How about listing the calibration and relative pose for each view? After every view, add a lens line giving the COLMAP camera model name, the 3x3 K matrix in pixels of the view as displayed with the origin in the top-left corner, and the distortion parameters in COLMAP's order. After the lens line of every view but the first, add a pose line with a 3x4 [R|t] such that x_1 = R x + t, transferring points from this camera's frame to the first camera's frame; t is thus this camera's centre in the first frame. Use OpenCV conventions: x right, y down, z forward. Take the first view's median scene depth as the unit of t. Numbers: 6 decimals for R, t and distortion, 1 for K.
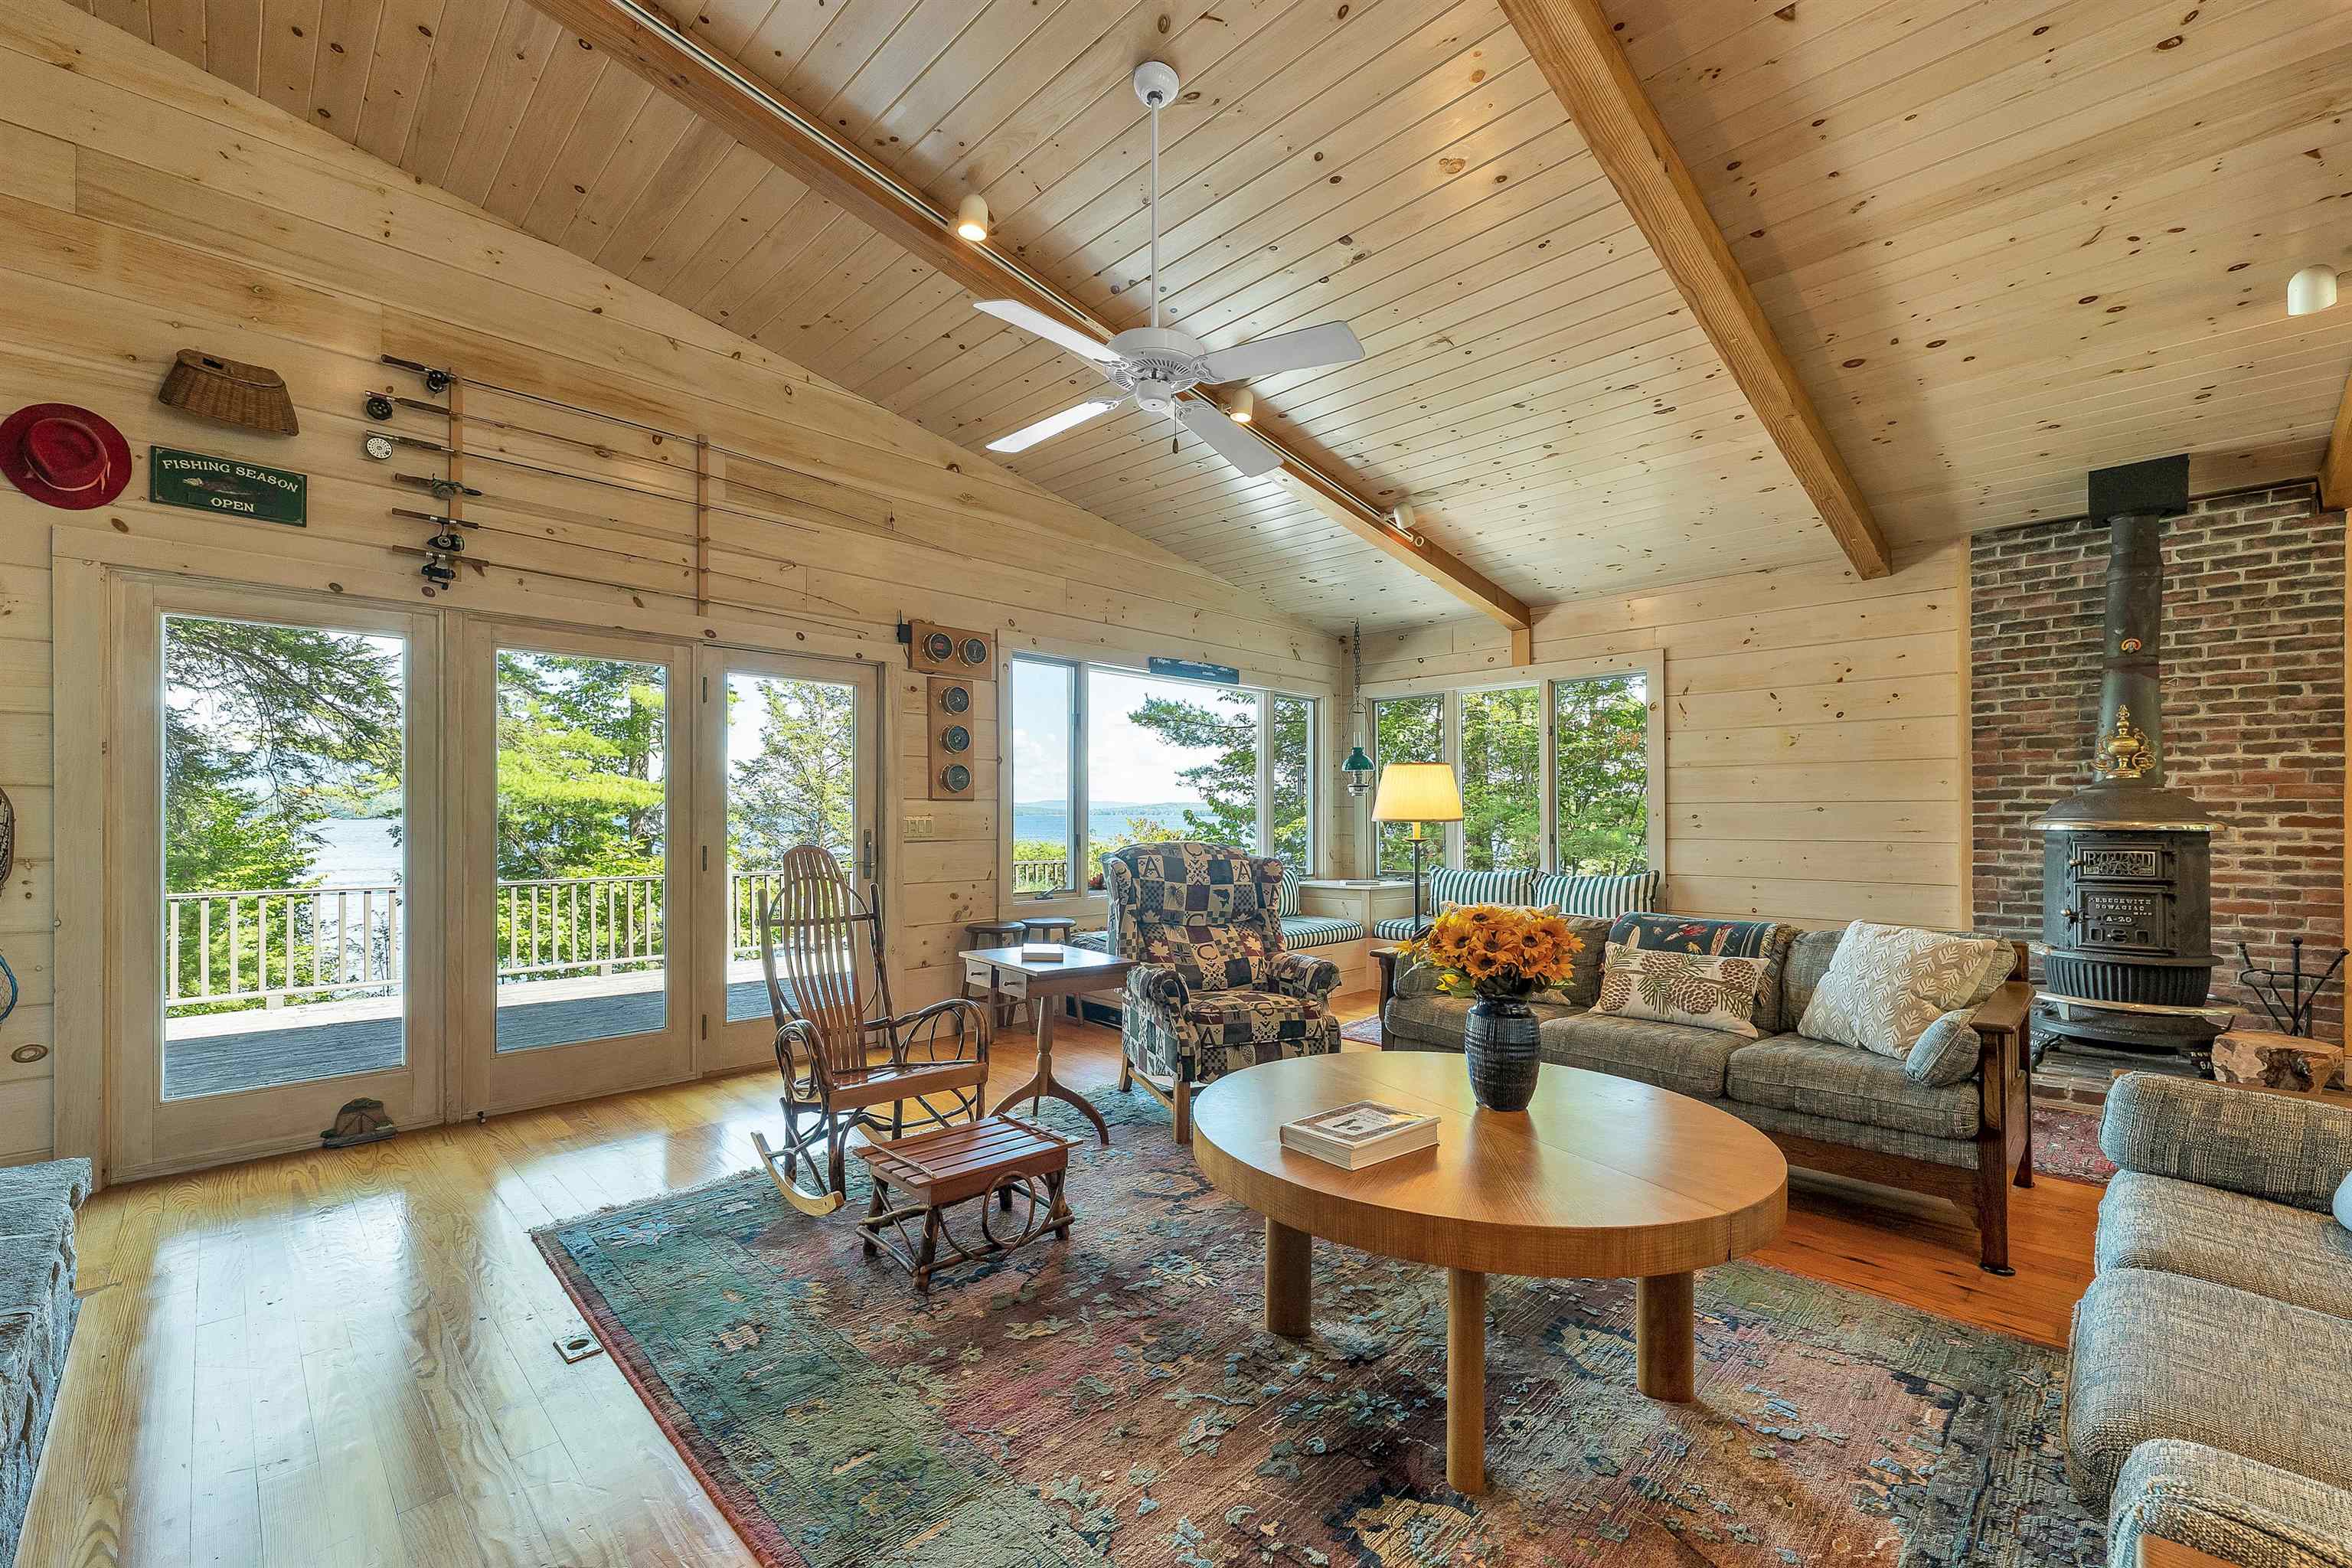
lens RADIAL K [[961.8, 0, 1175.4], [0, 961.8, 809.5], [0, 0, 1]] dist [-0.001464, -0.000159]
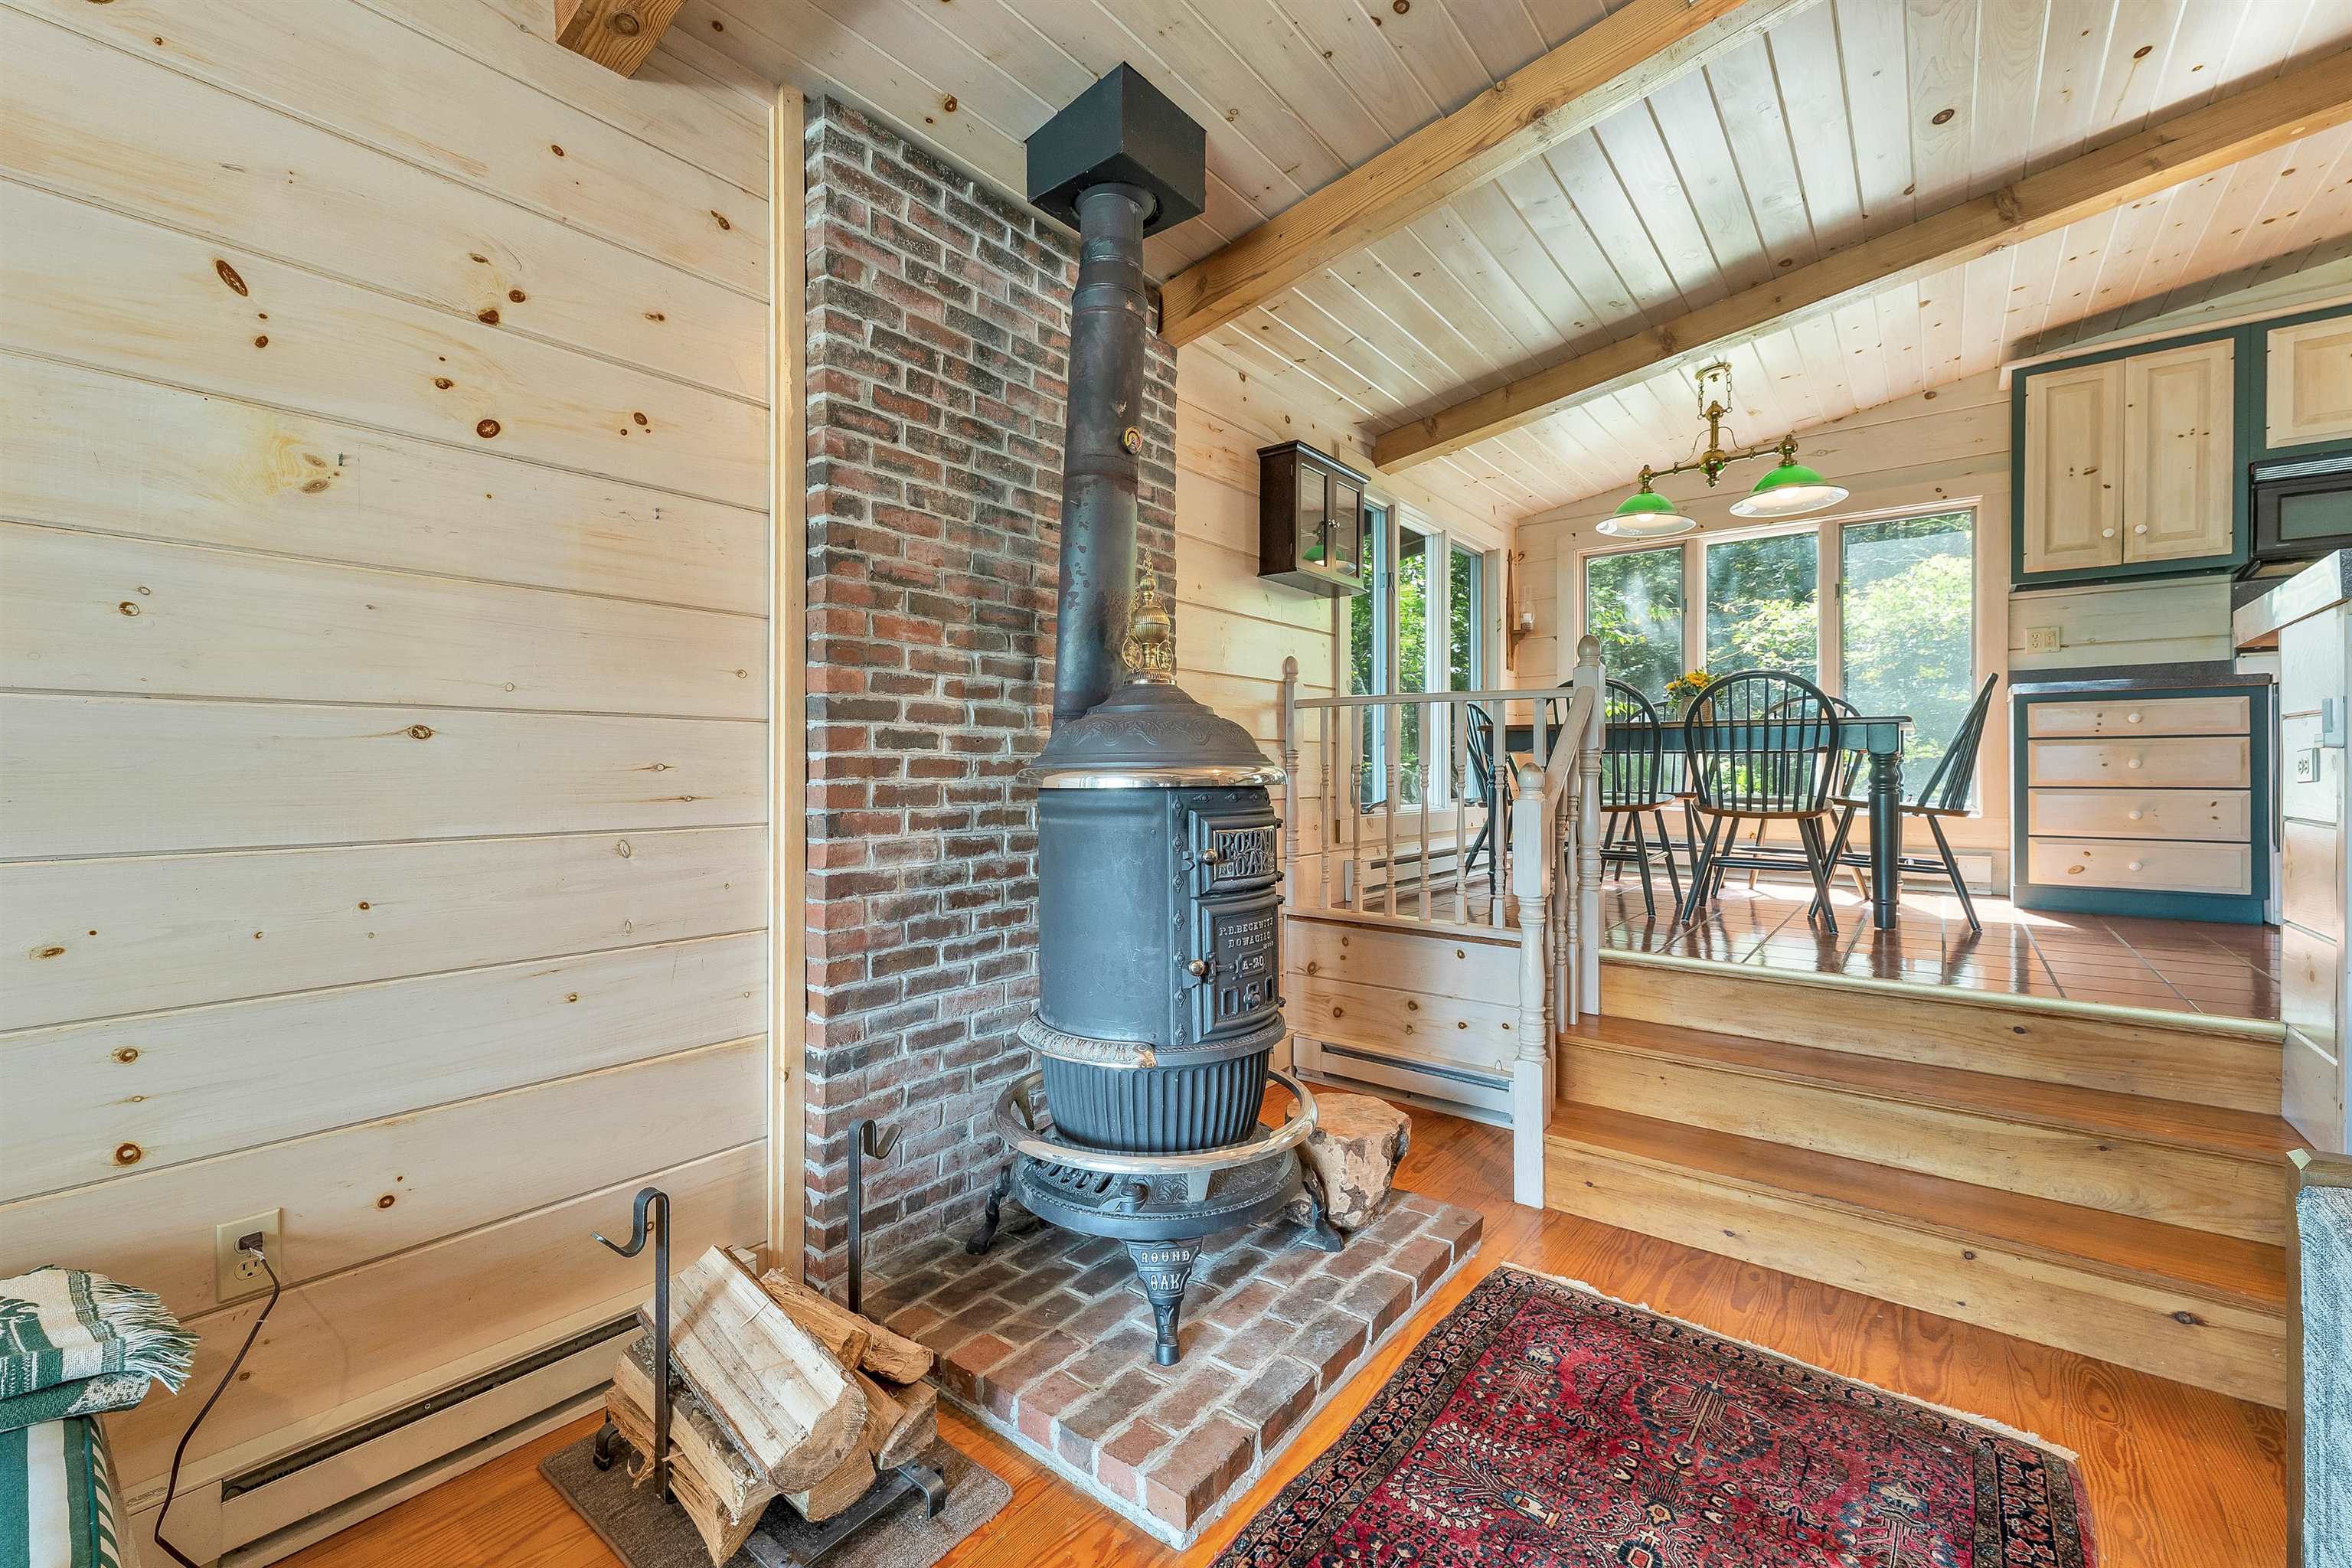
lens RADIAL K [[973.7, 0, 1152.2], [0, 973.7, 769.9], [0, 0, 1]] dist [0.000138, -0.000023]
pose [[-0.109616, 0.000941, 0.993974, 0.442334], [-0.005166, 0.999986, -0.001516, 0.013364], [-0.993961, -0.005301, -0.109610, 1.019143]]
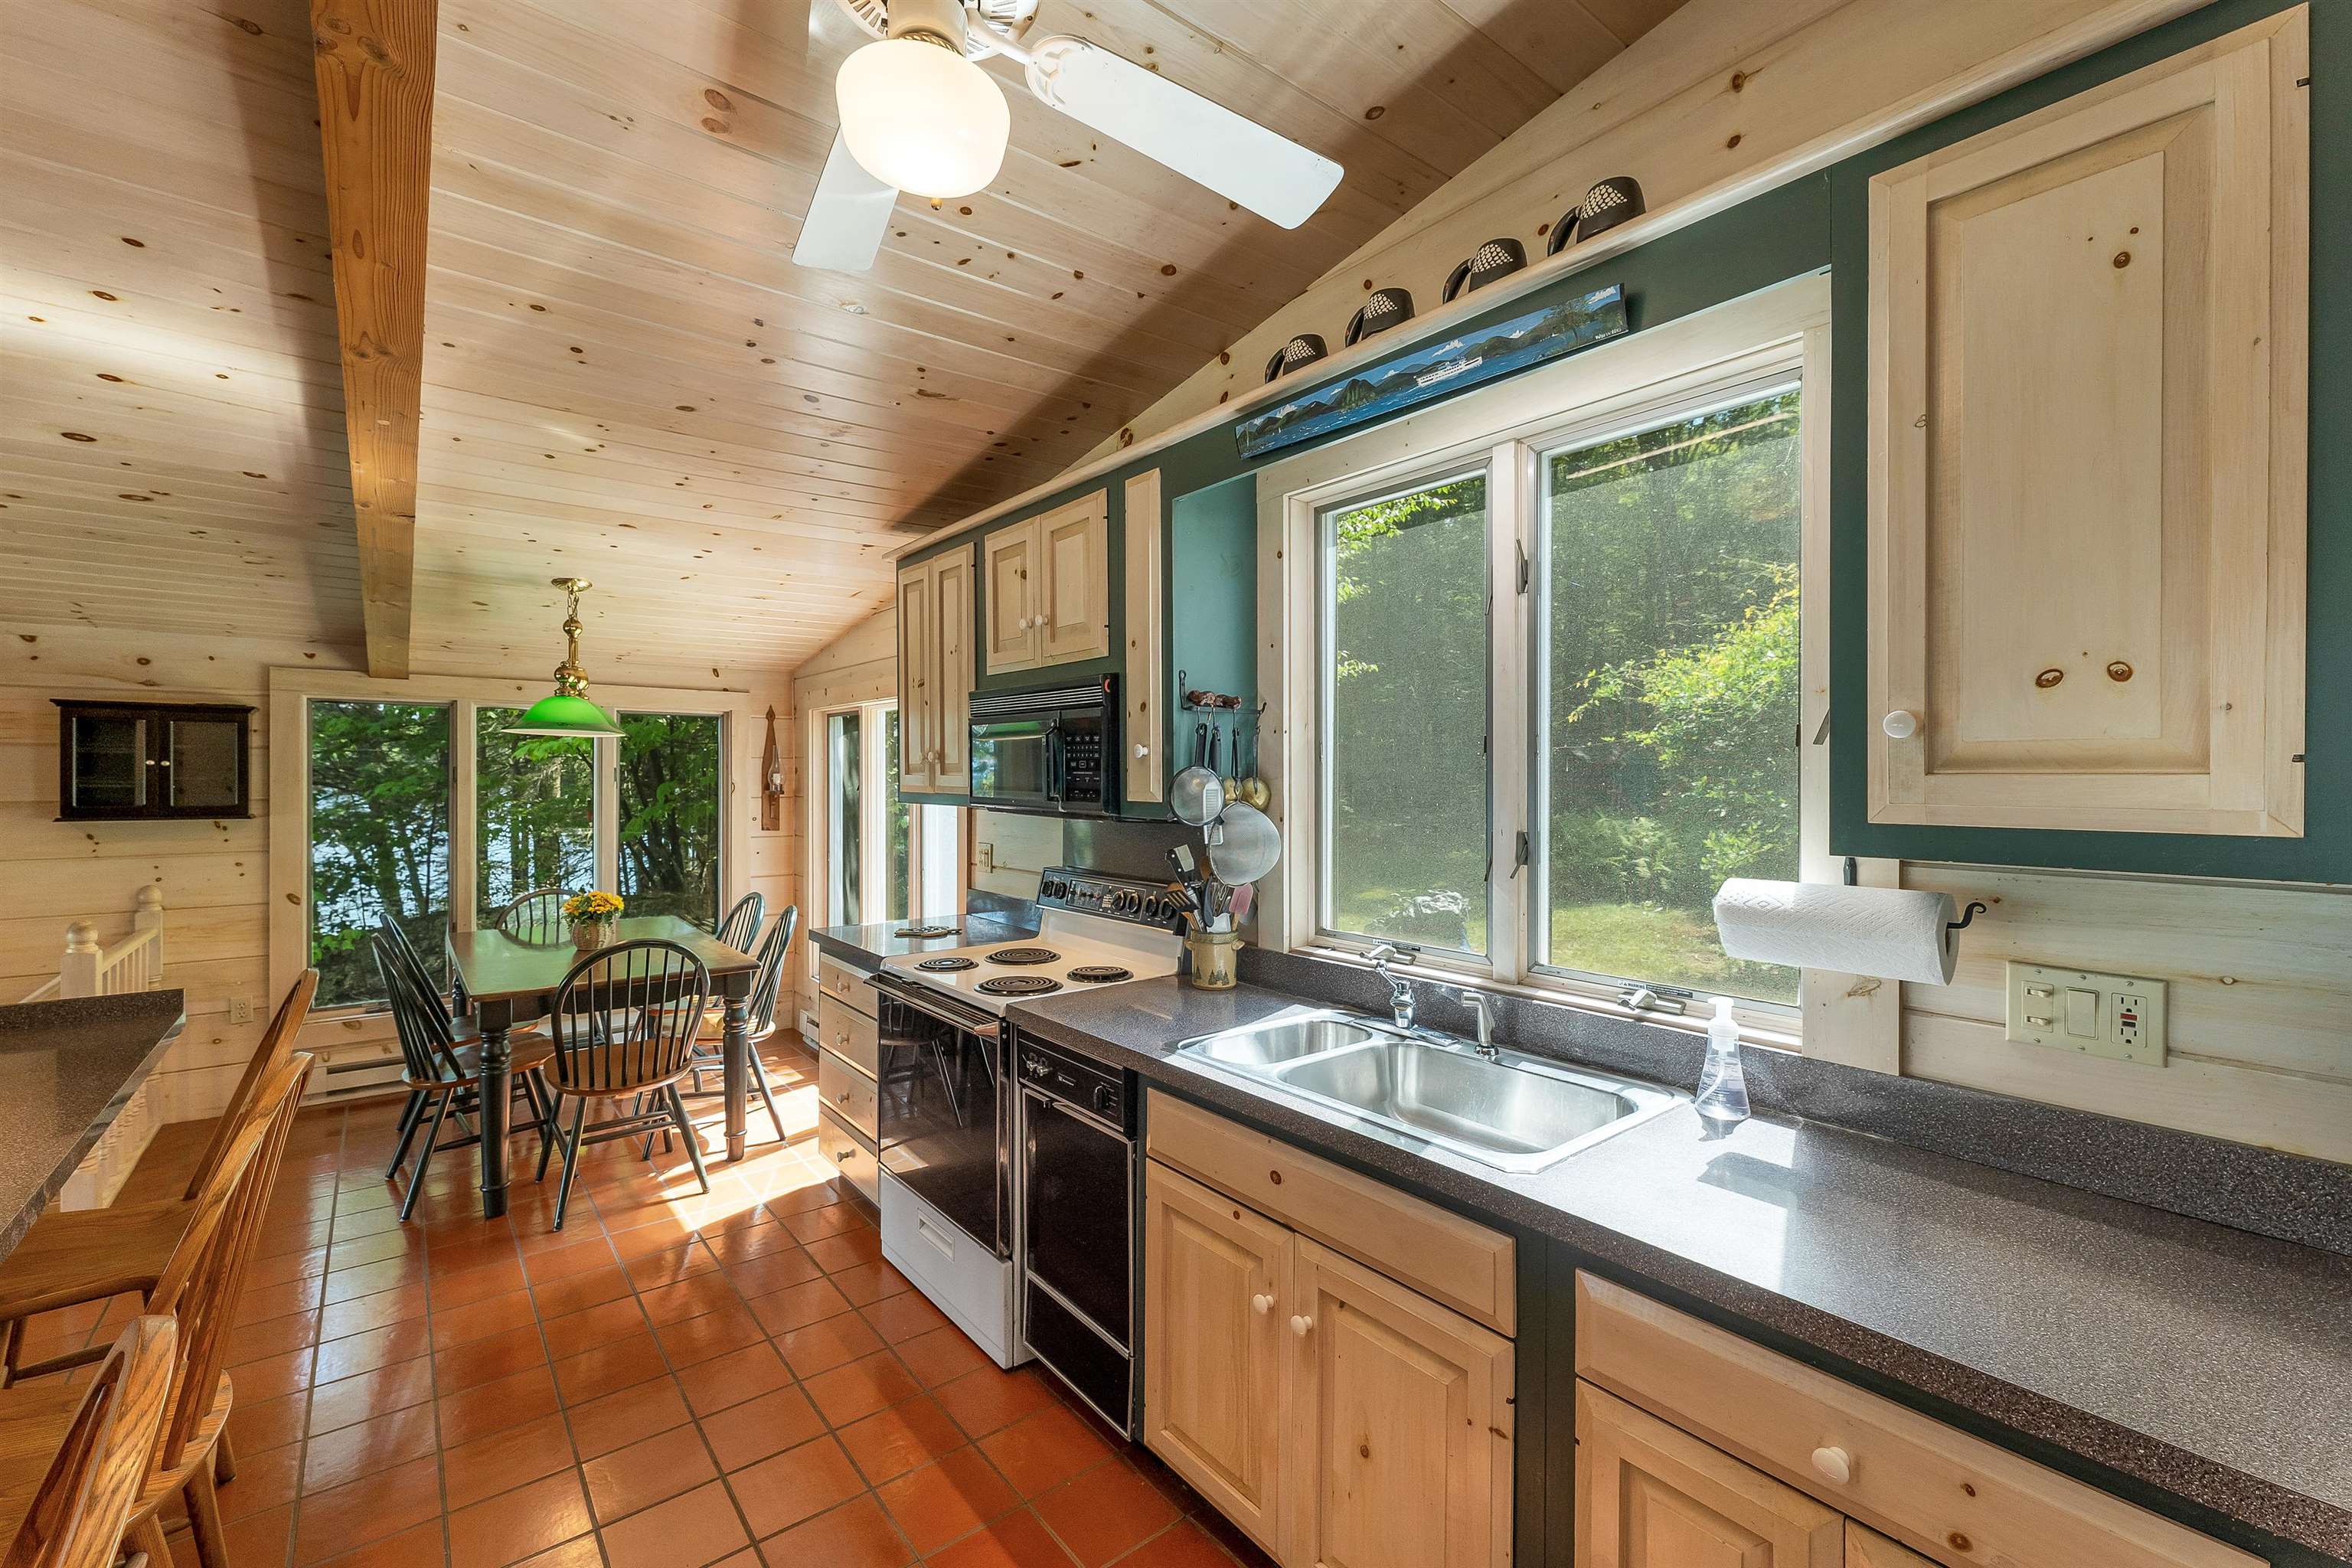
lens RADIAL K [[985.8, 0, 1176.9], [0, 985.8, 793.0], [0, 0, 1]] dist [0.001345, 0.000415]
pose [[0.108118, -0.015474, 0.994018, 0.476913], [-0.006497, 0.999847, 0.016272, -0.198472], [-0.994117, -0.008217, 0.108001, -0.239621]]
